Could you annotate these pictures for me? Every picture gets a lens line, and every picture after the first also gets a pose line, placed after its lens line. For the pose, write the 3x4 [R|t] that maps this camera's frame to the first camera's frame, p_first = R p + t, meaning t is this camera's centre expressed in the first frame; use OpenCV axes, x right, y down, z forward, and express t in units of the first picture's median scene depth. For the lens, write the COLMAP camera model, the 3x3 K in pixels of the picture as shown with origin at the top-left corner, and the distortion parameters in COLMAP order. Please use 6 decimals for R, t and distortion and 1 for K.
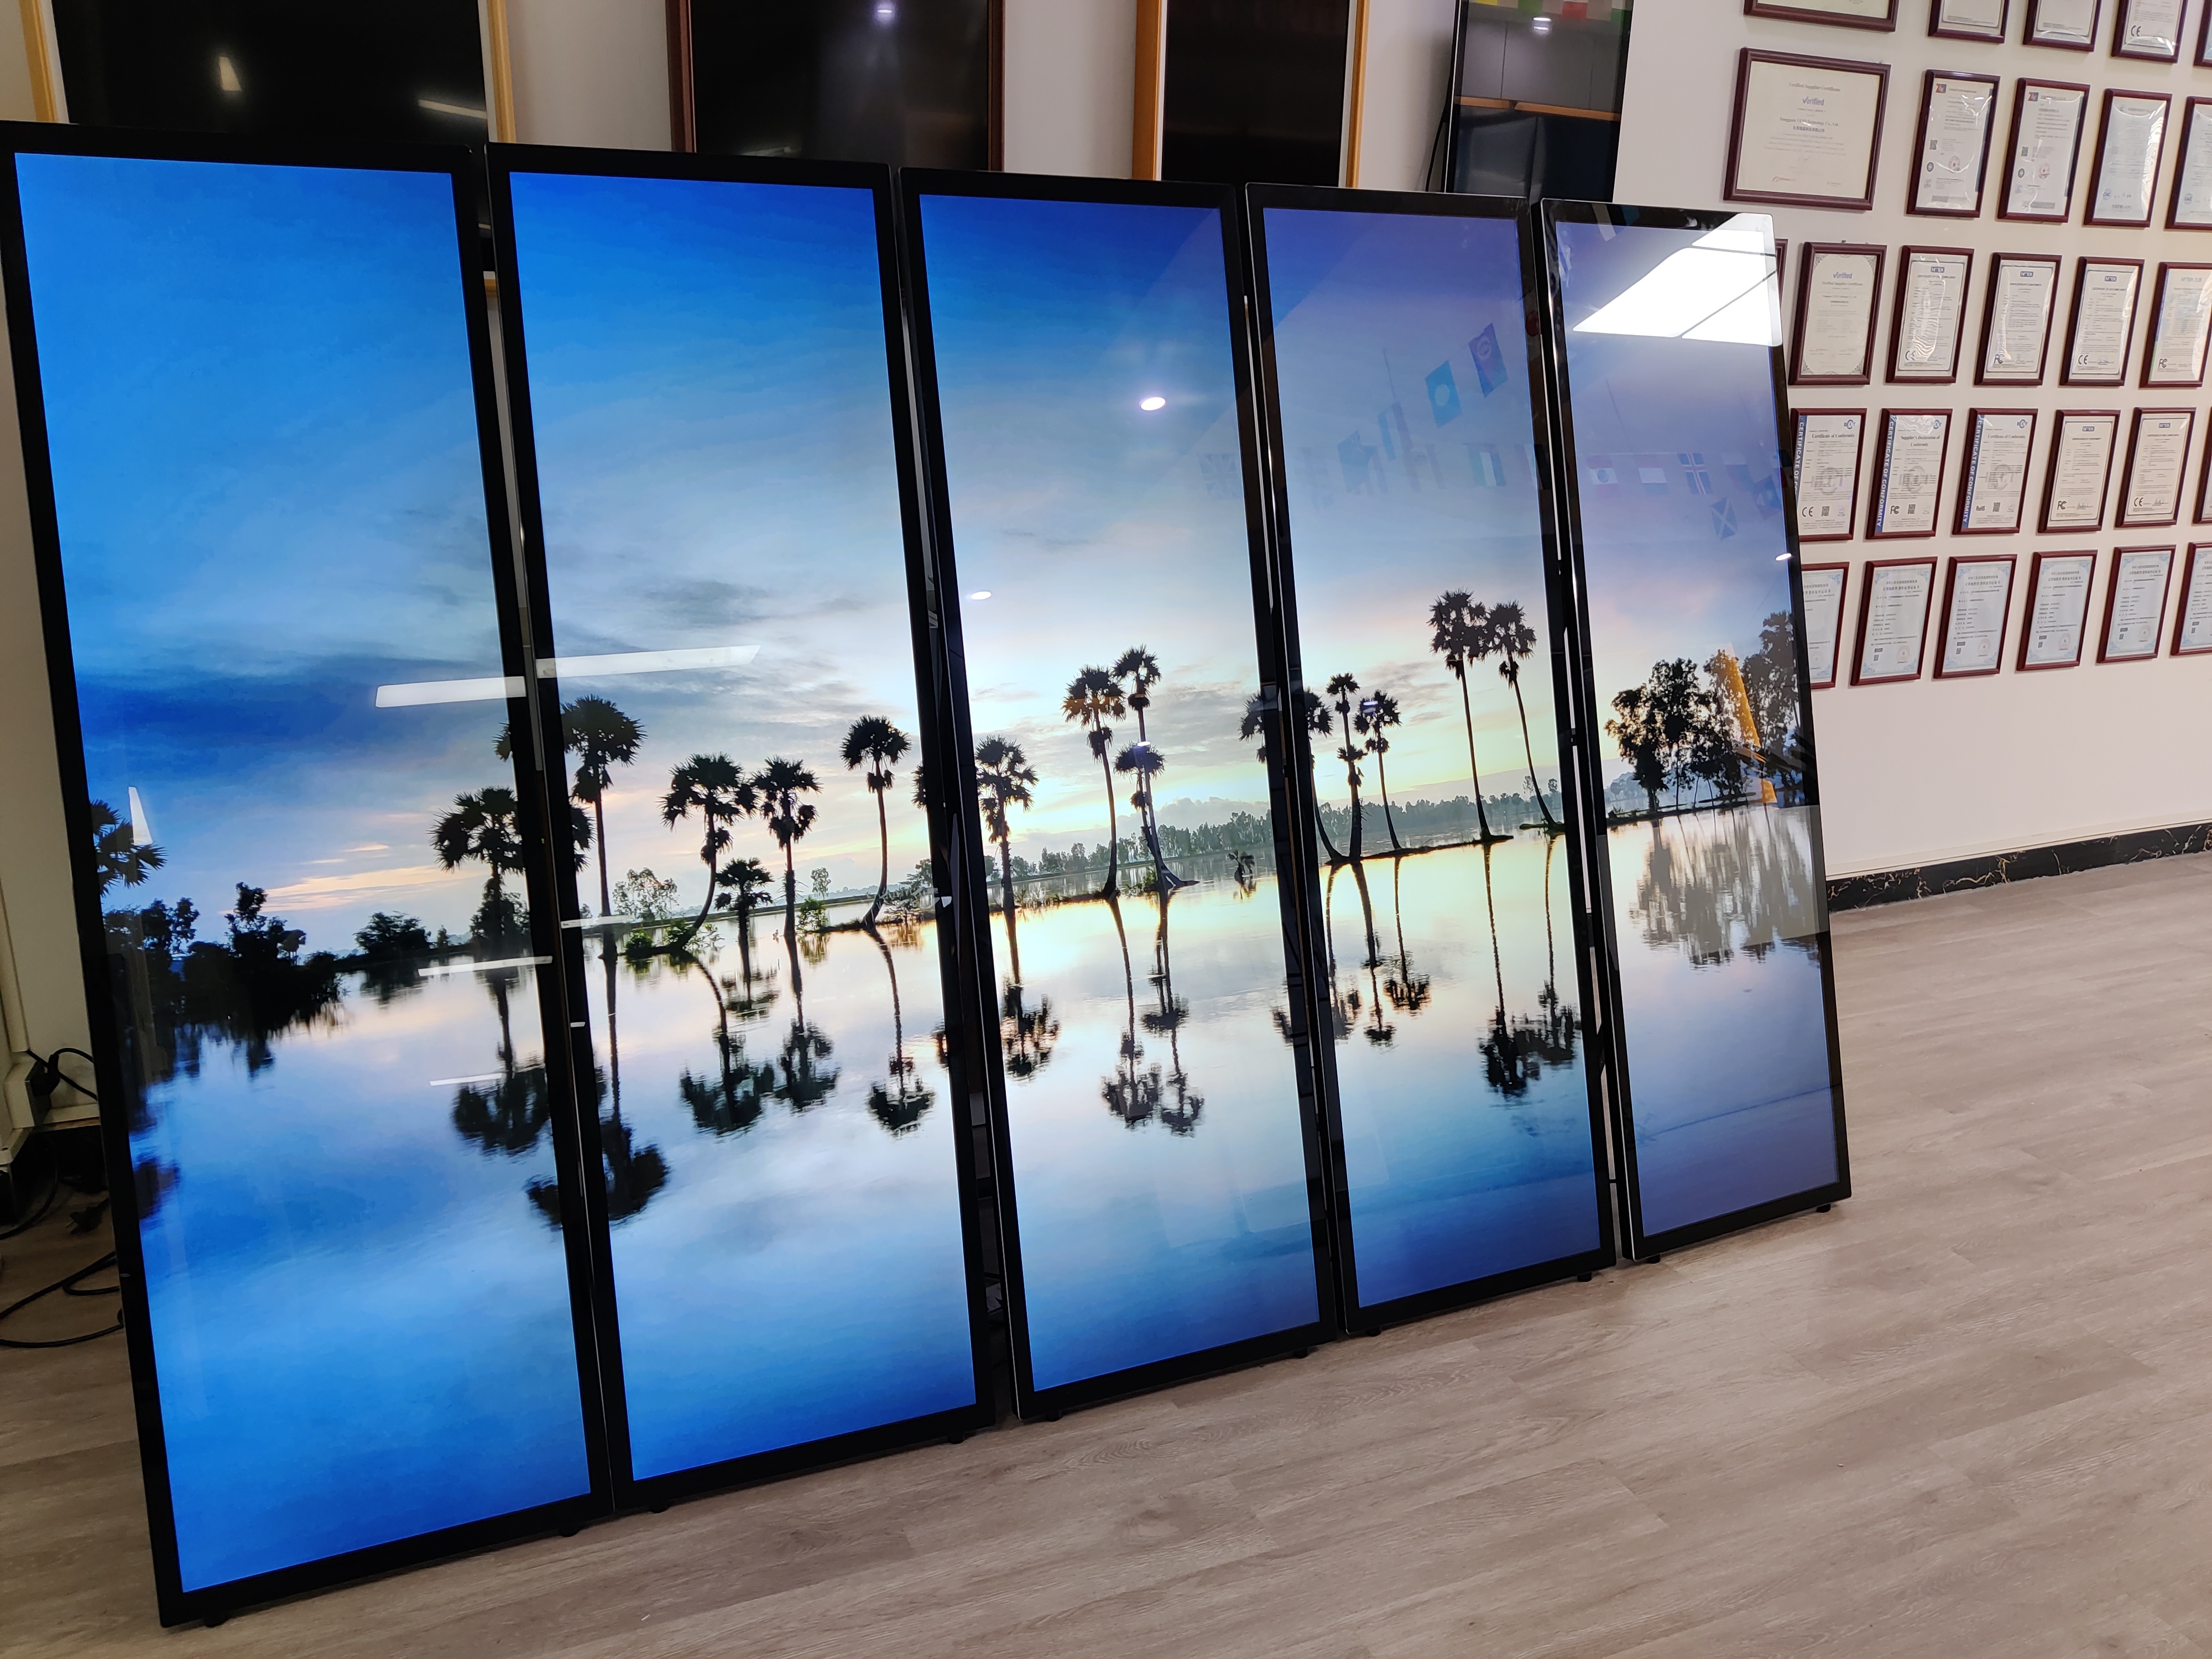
lens RADIAL K [[1376.0, 0, 1106.0], [0, 1376.0, 829.5], [0, 0, 1]] dist [-0.002473, -0.000338]
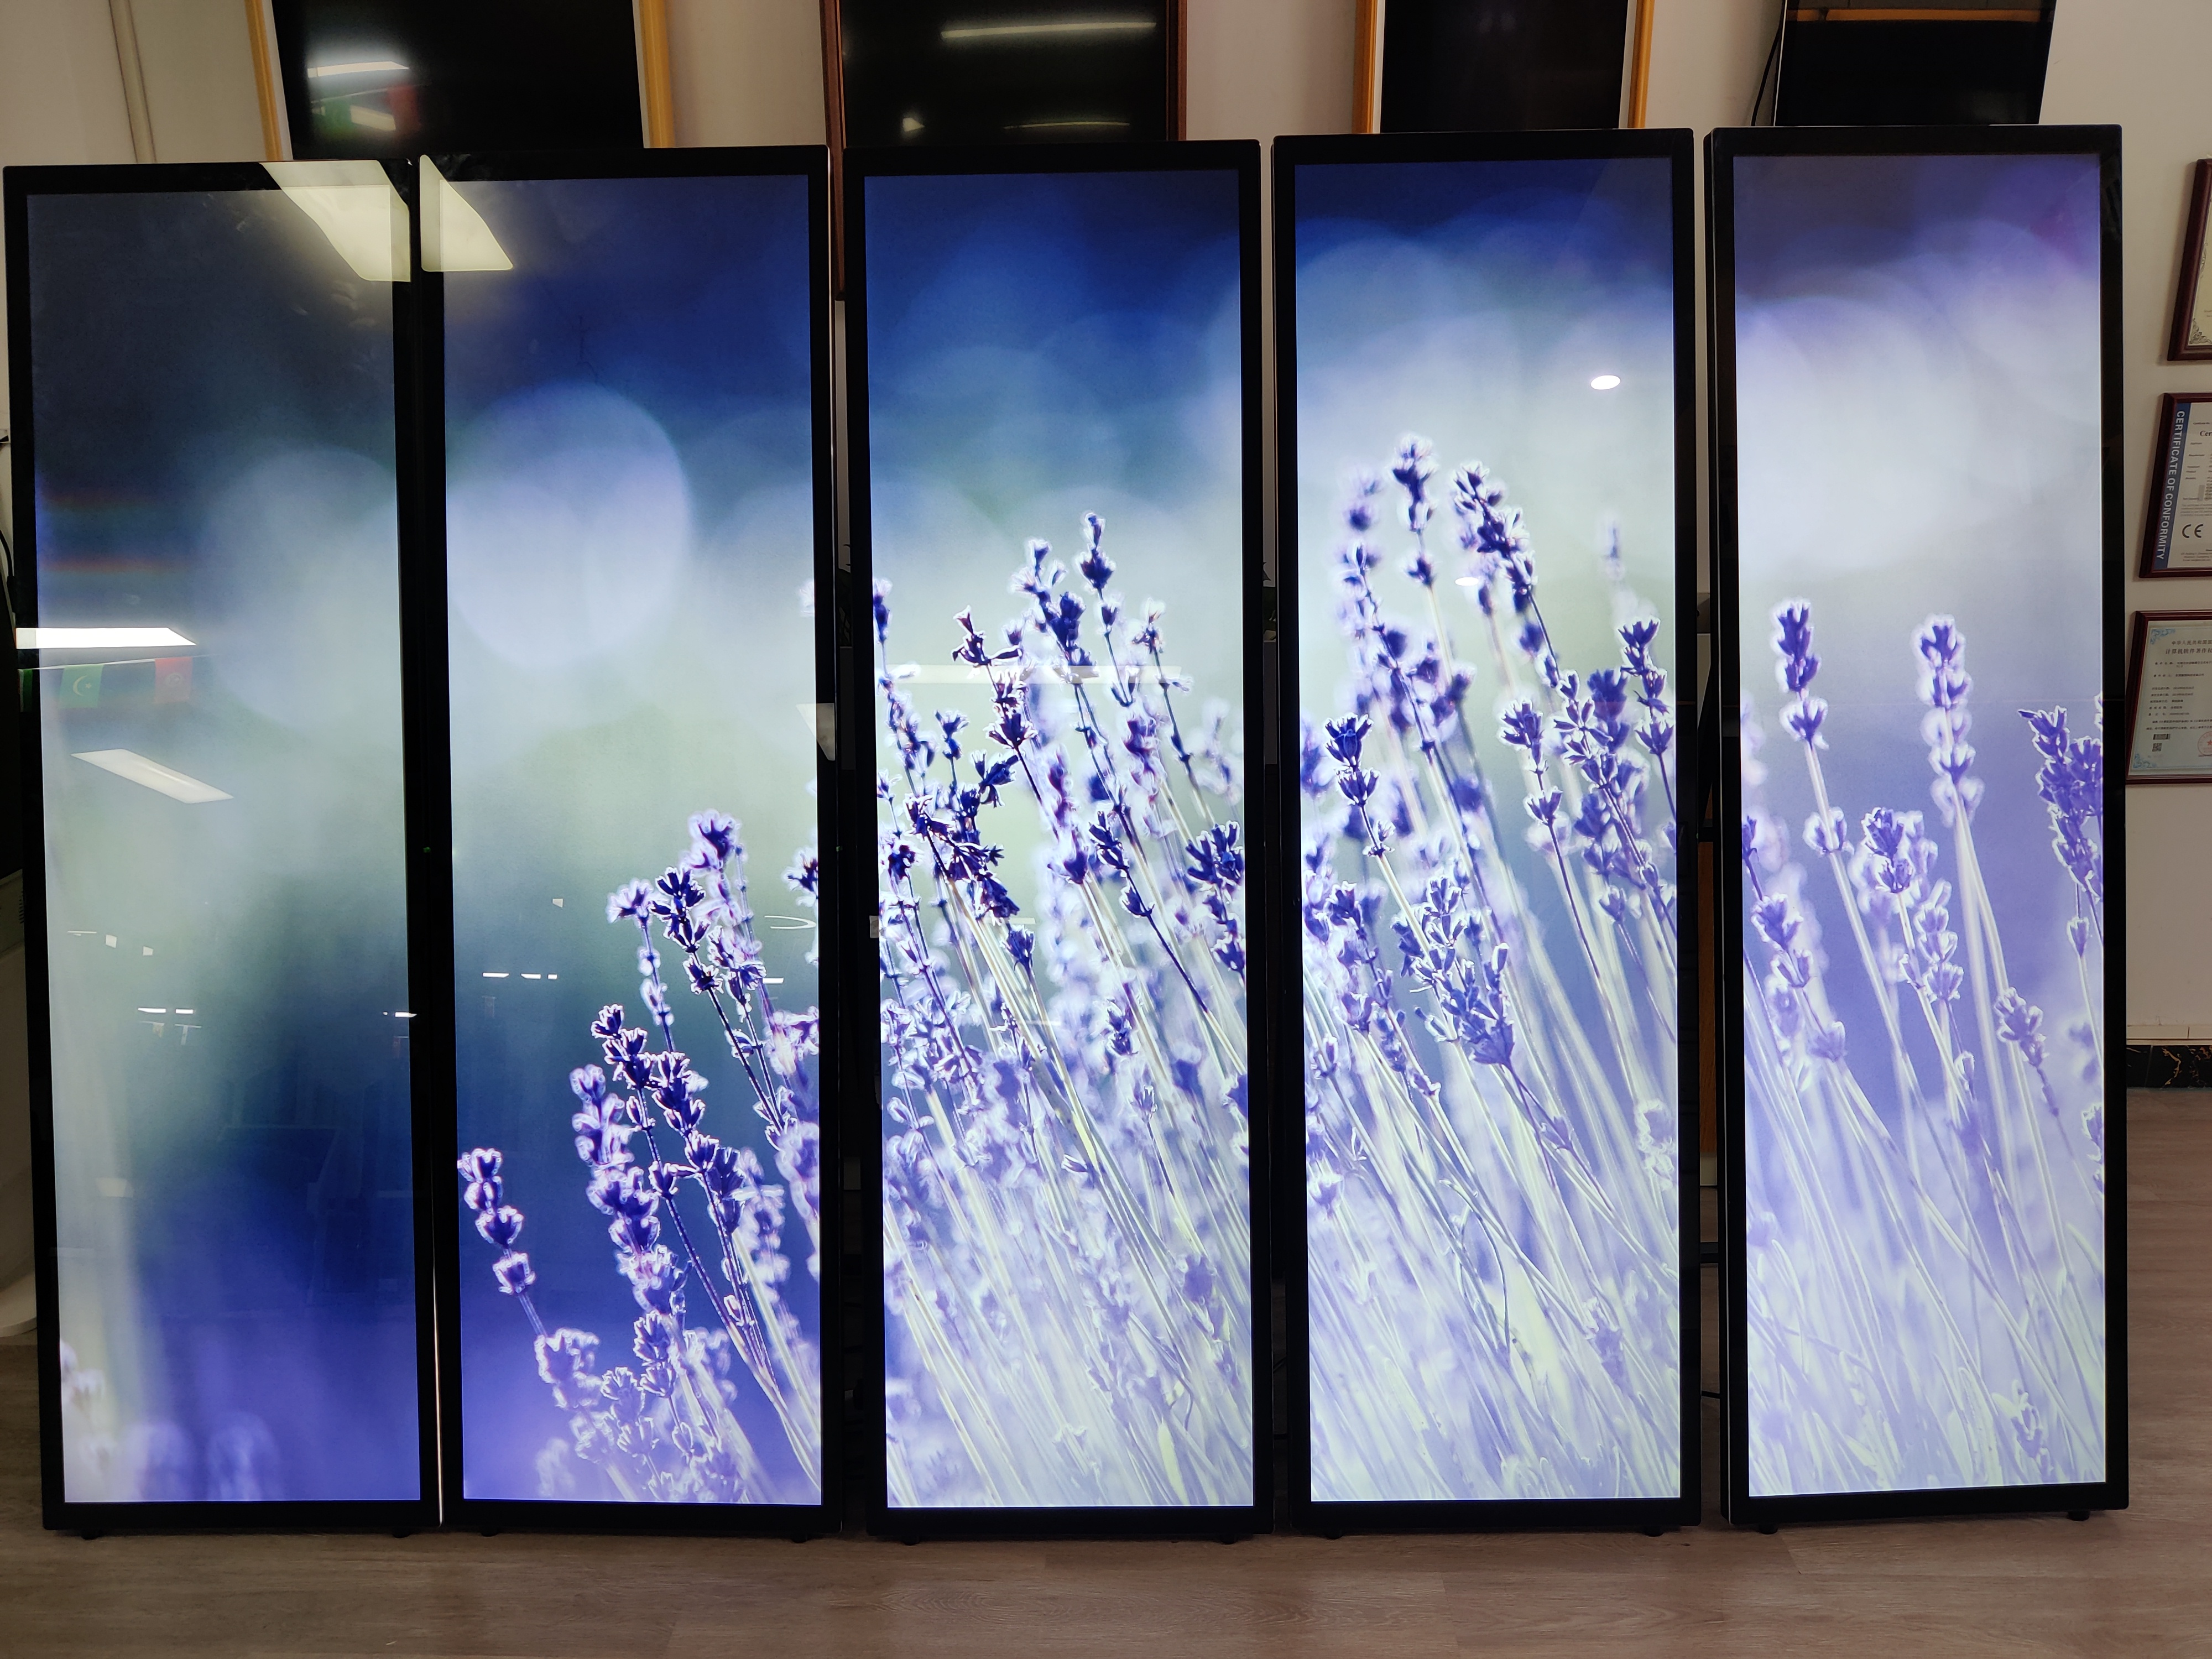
lens RADIAL K [[1493.6, 0, 1119.2], [0, 1493.6, 812.3], [0, 0, 1]] dist [-0.012704, 0.005474]
pose [[0.935435, 0.083583, -0.343475, 0.370445], [-0.091003, 0.995835, -0.005509, -0.044719], [0.341585, 0.036410, 0.939145, 0.129216]]
